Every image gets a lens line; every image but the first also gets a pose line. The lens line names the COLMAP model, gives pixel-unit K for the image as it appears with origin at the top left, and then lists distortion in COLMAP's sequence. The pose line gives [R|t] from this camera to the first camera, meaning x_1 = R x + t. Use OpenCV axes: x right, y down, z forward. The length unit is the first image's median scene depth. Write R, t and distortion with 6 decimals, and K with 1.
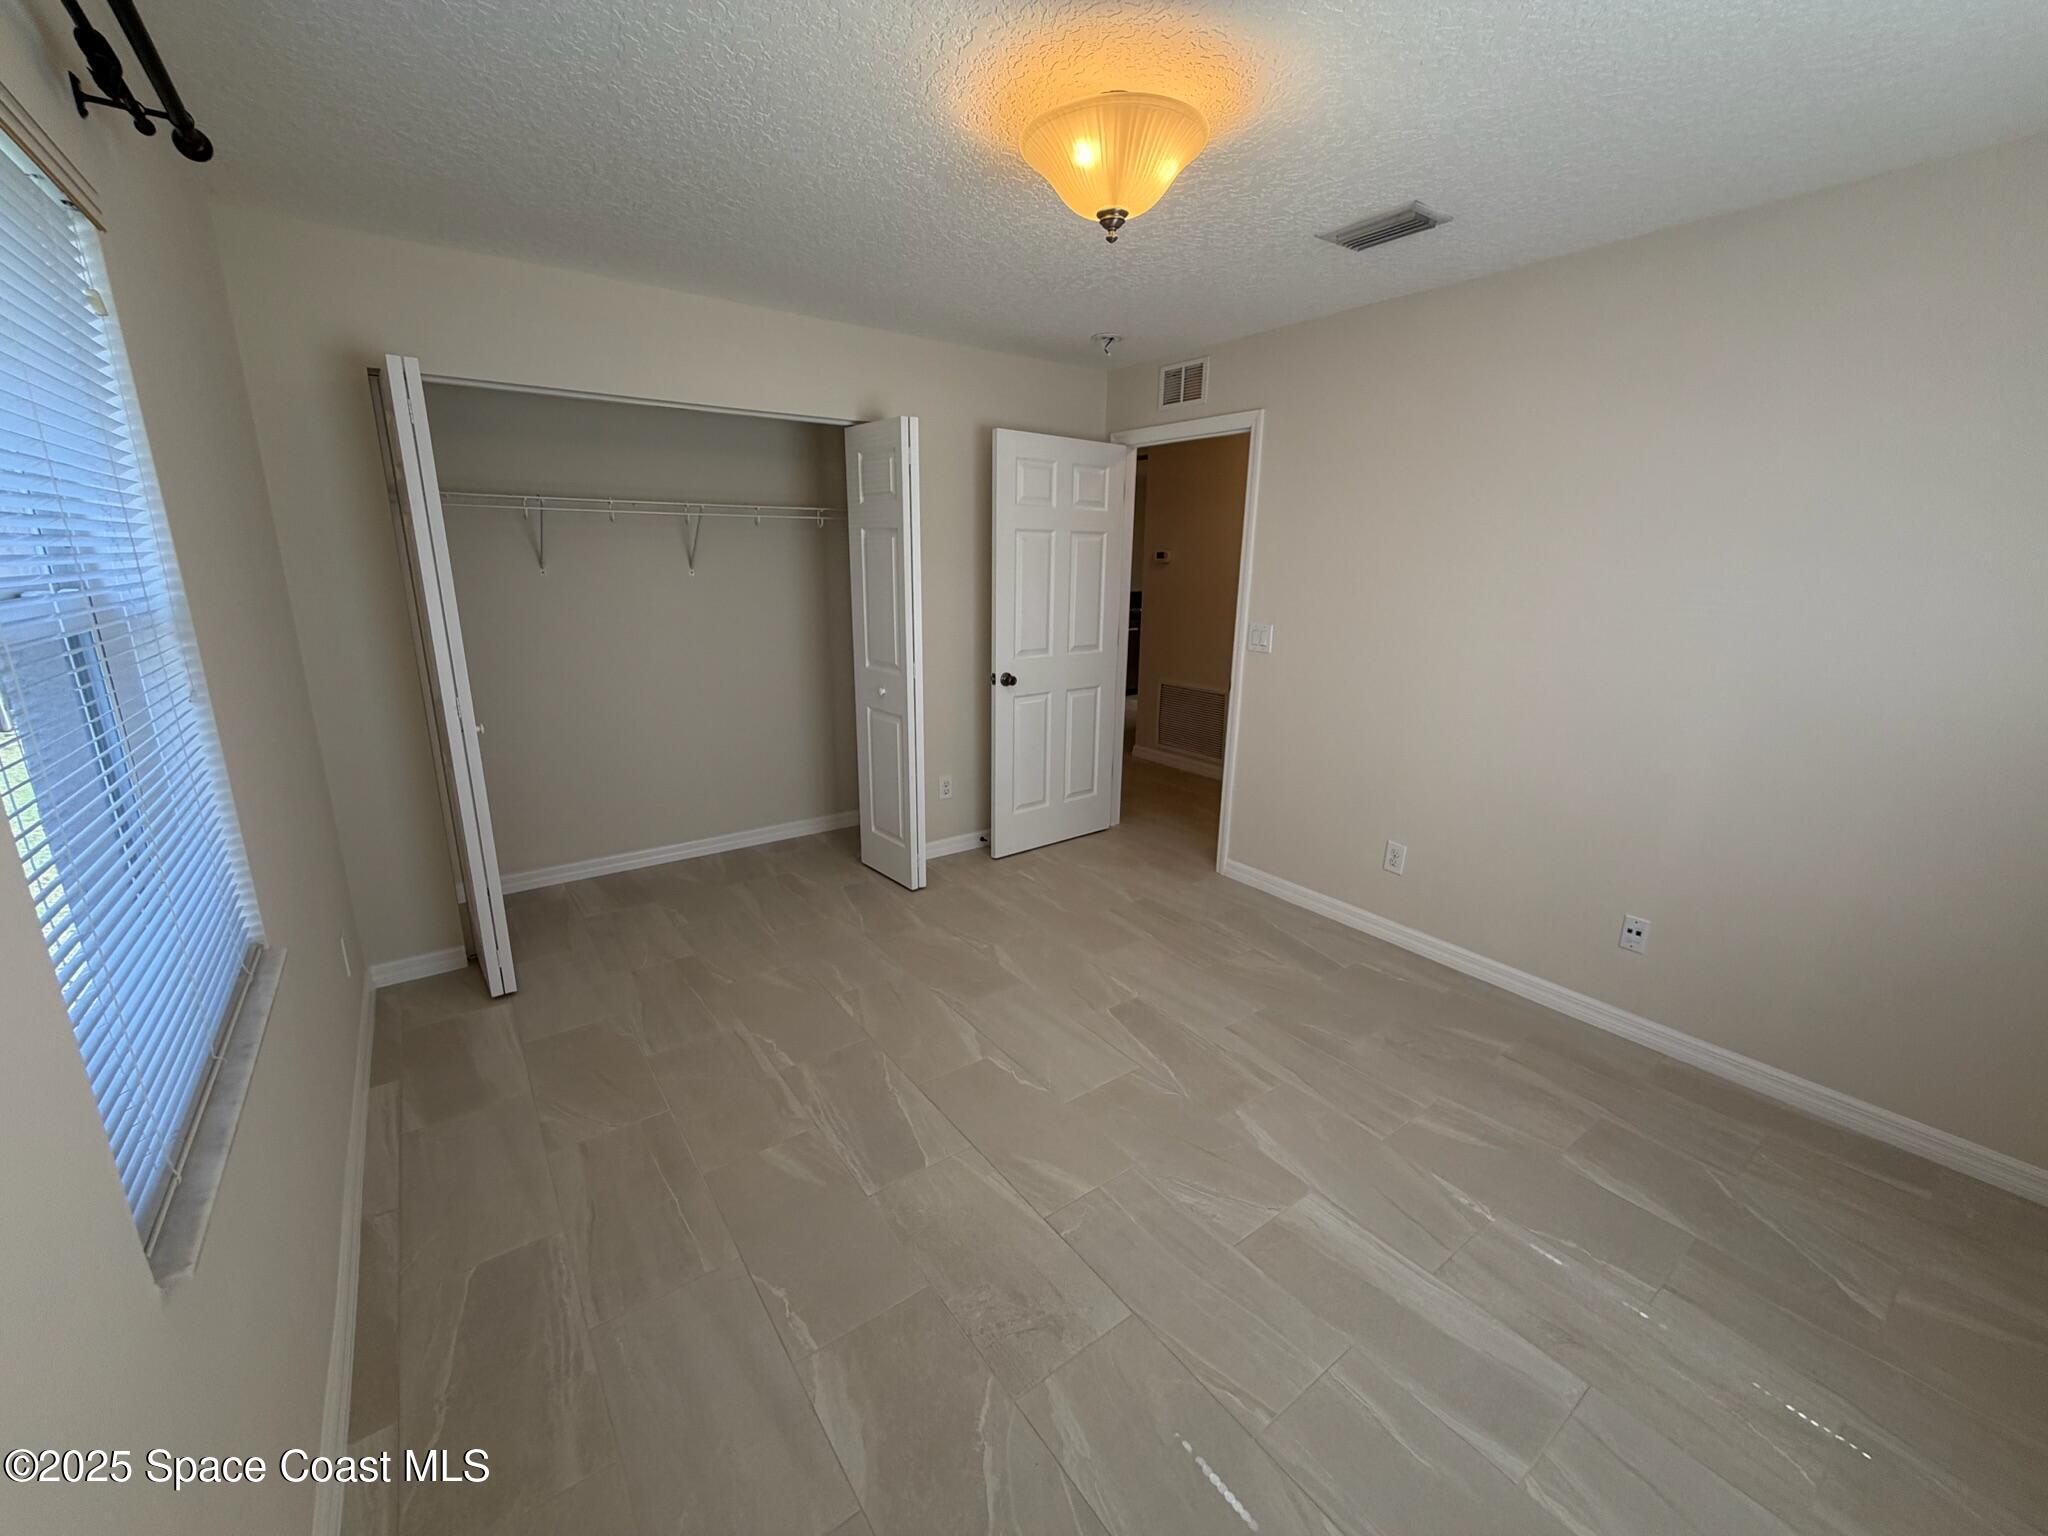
lens RADIAL K [[819.9, 0, 1021.8], [0, 819.9, 765.8], [0, 0, 1]] dist [-0.000081, 0.000318]
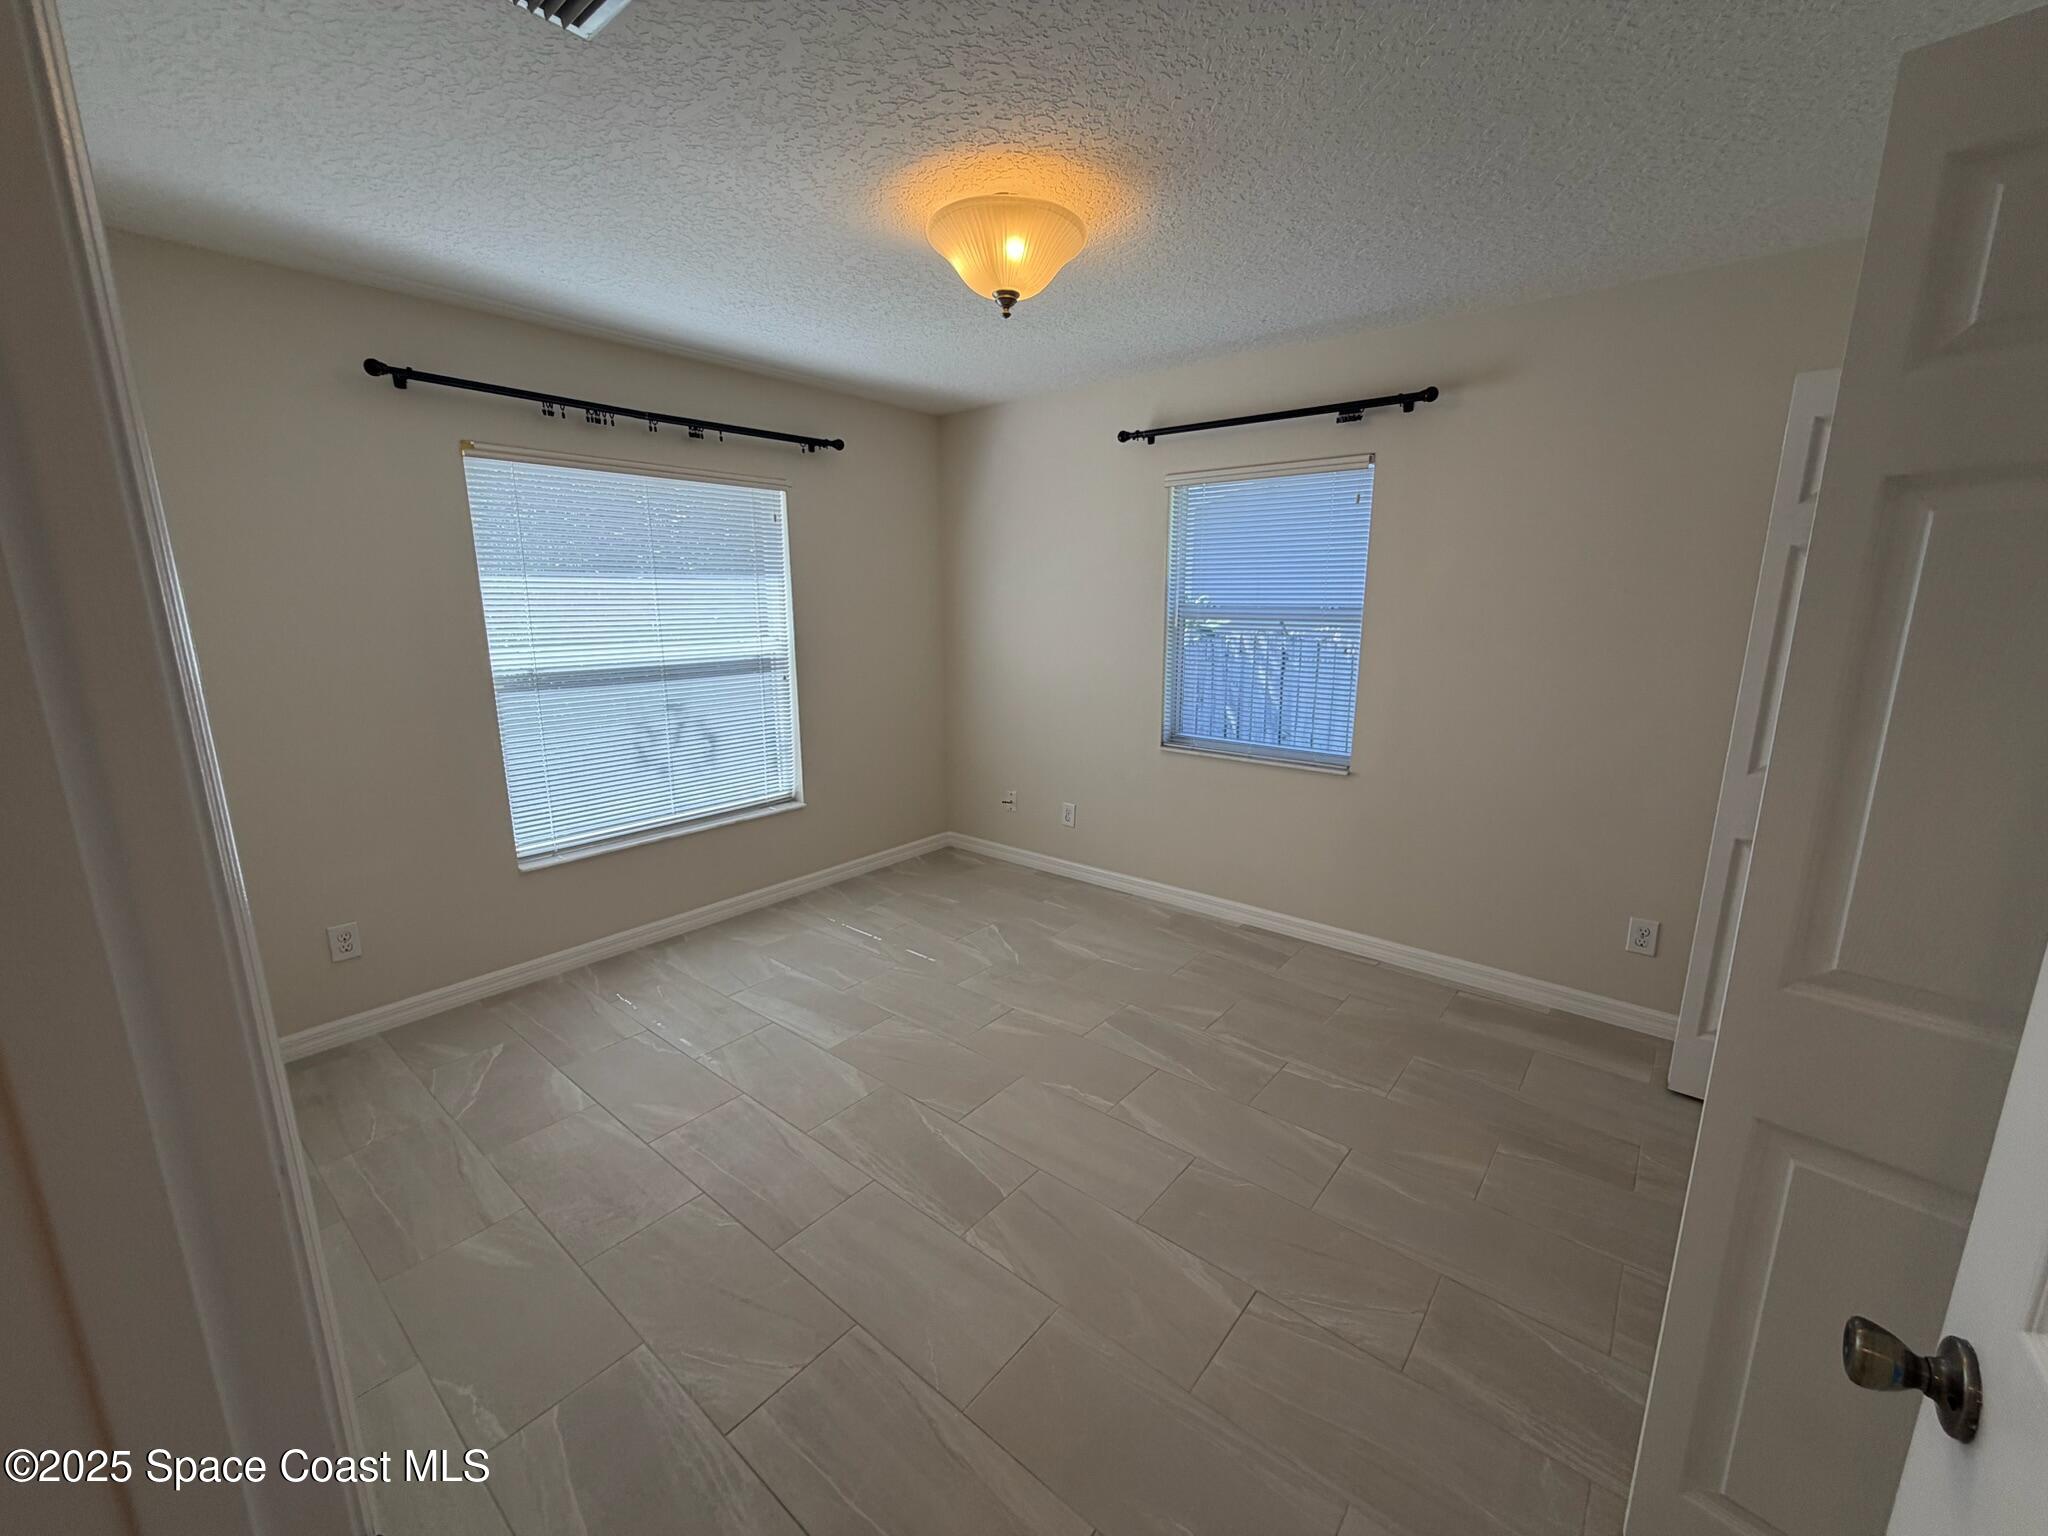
lens RADIAL K [[819.9, 0, 1021.8], [0, 819.9, 765.8], [0, 0, 1]] dist [-0.000081, 0.000318]
pose [[-0.969621, 0.039224, -0.241448, 0.304202], [-0.071928, 0.897704, 0.434687, -0.444903], [0.233799, 0.438849, -0.867611, 1.768203]]
